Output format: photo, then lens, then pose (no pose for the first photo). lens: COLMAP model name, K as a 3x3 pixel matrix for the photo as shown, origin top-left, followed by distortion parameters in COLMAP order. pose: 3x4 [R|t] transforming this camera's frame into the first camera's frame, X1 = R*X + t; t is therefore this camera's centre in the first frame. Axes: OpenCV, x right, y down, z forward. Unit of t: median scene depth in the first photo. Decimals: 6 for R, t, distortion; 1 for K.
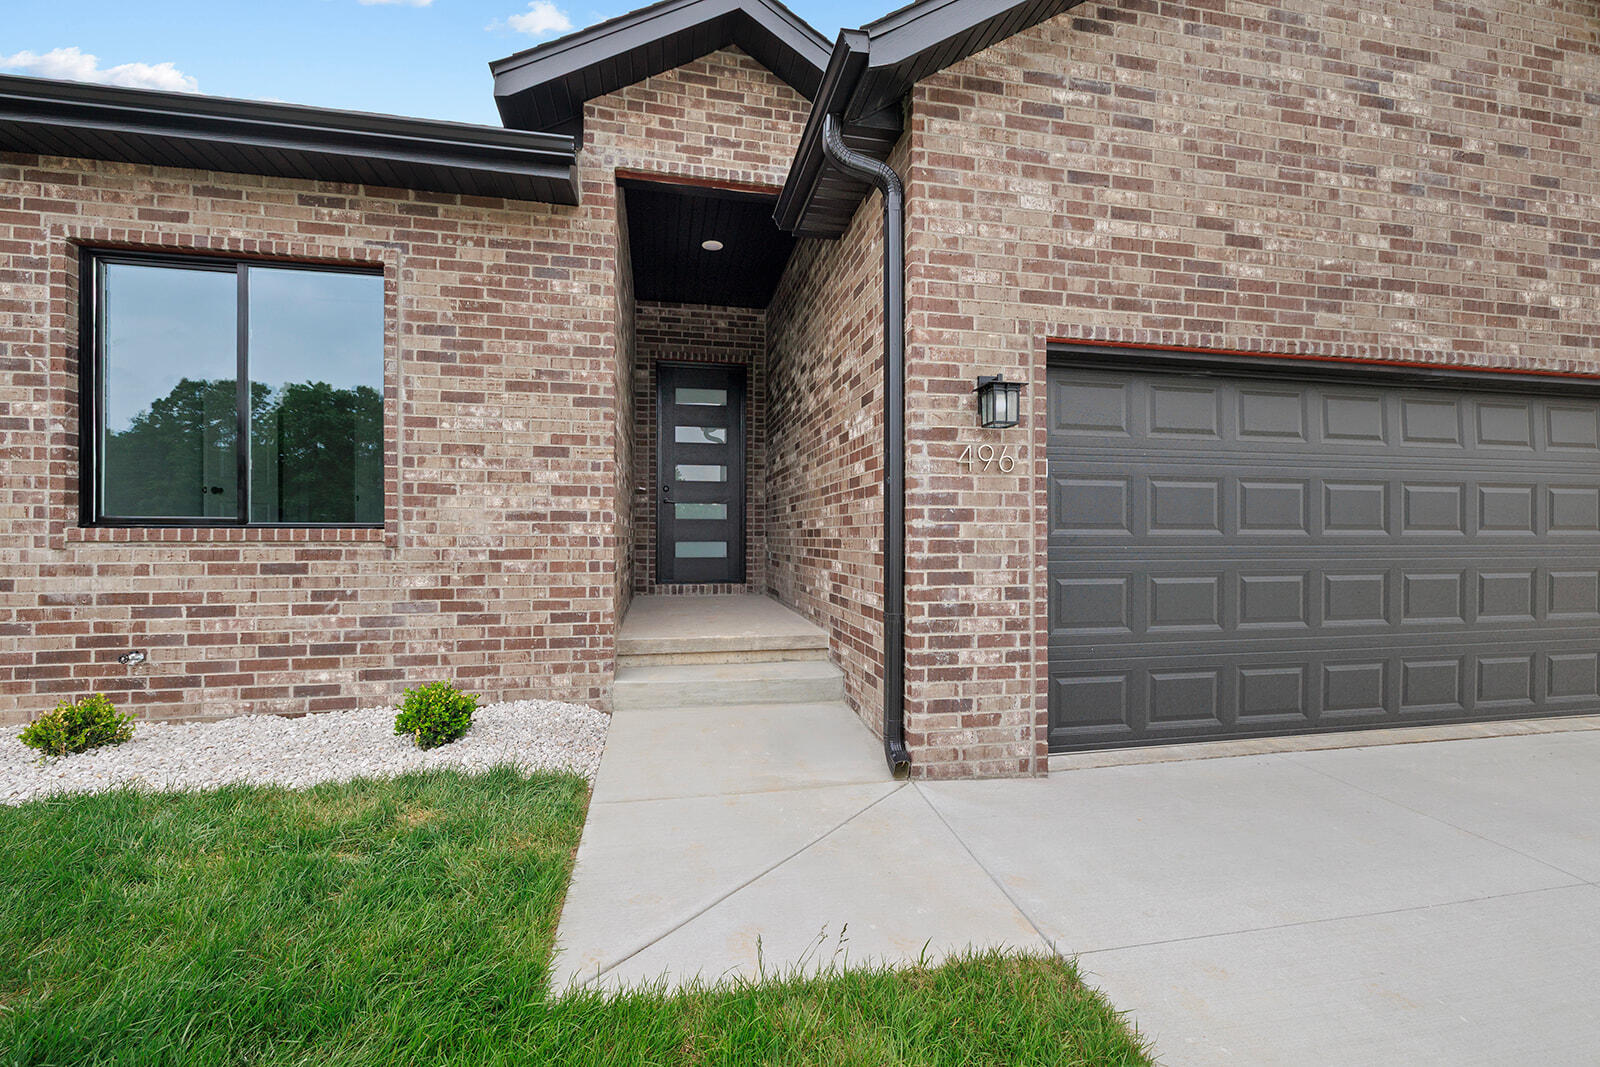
lens RADIAL K [[684.0, 0, 800.1], [0, 684.0, 534.4], [0, 0, 1]] dist [-0.000733, 0.000467]
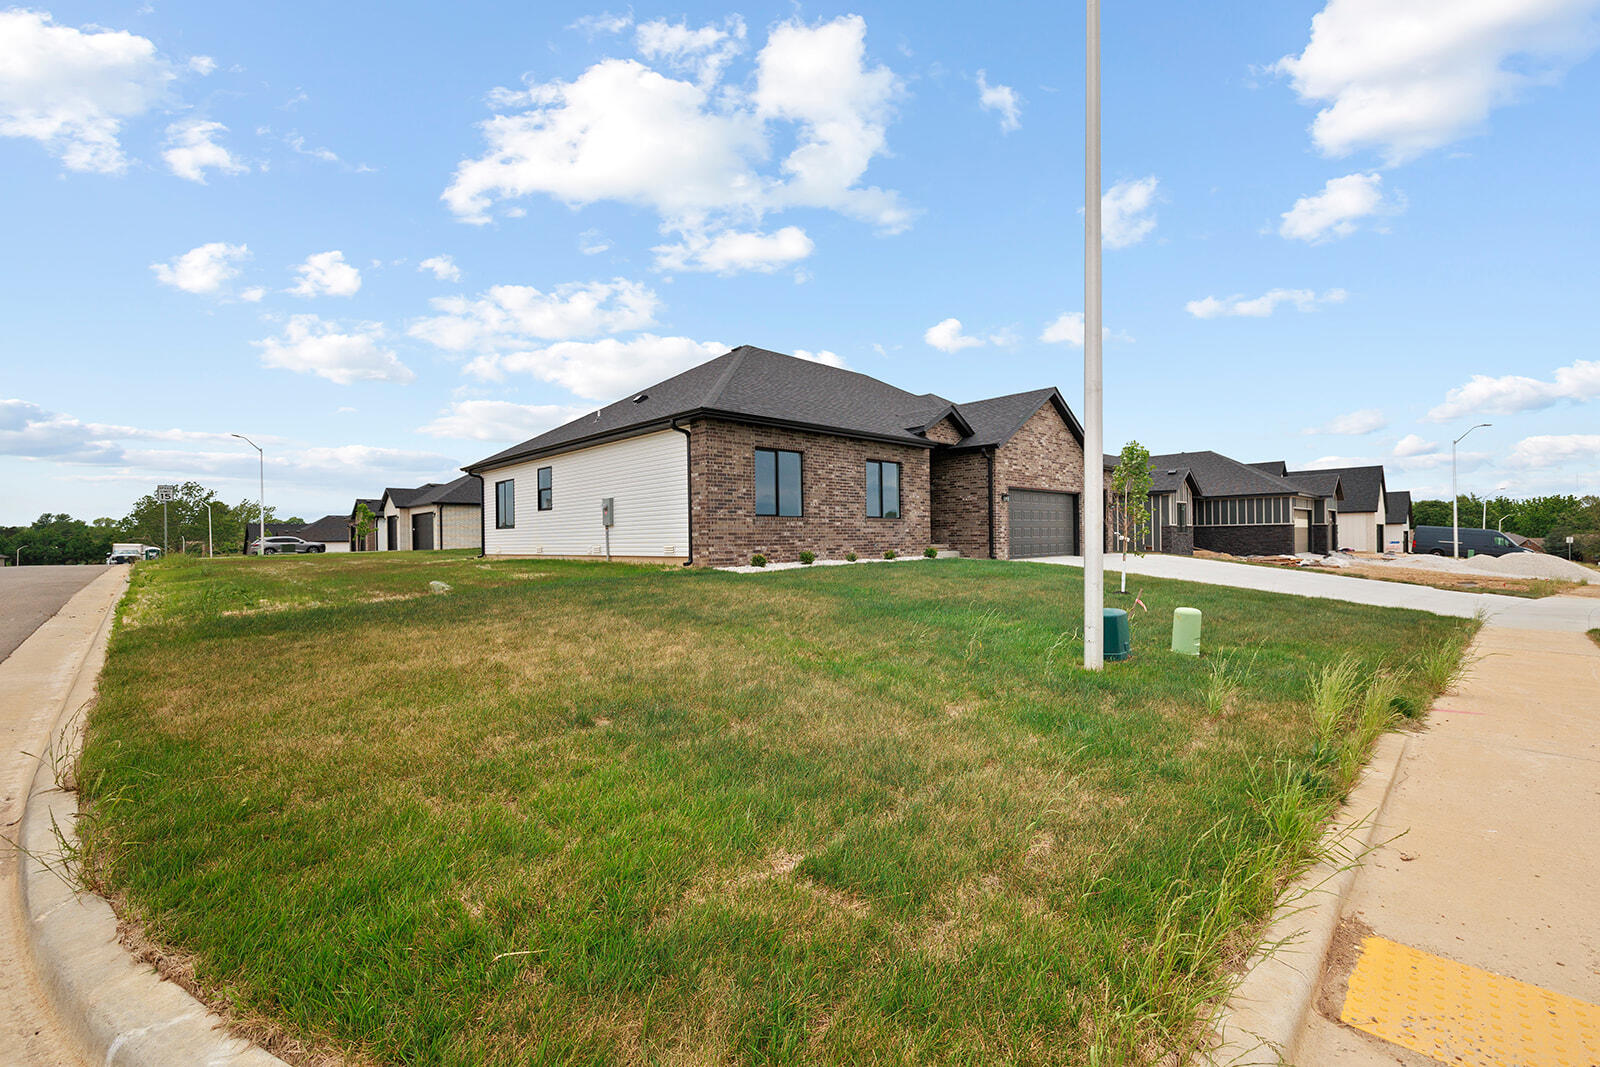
lens RADIAL K [[684.0, 0, 800.3], [0, 684.0, 535.7], [0, 0, 1]] dist [-0.000733, 0.000467]
pose [[0.842335, -0.011837, 0.538825, -3.788046], [0.013351, 0.999910, 0.001094, 0.093782], [-0.538790, 0.006272, 0.842417, -2.620342]]
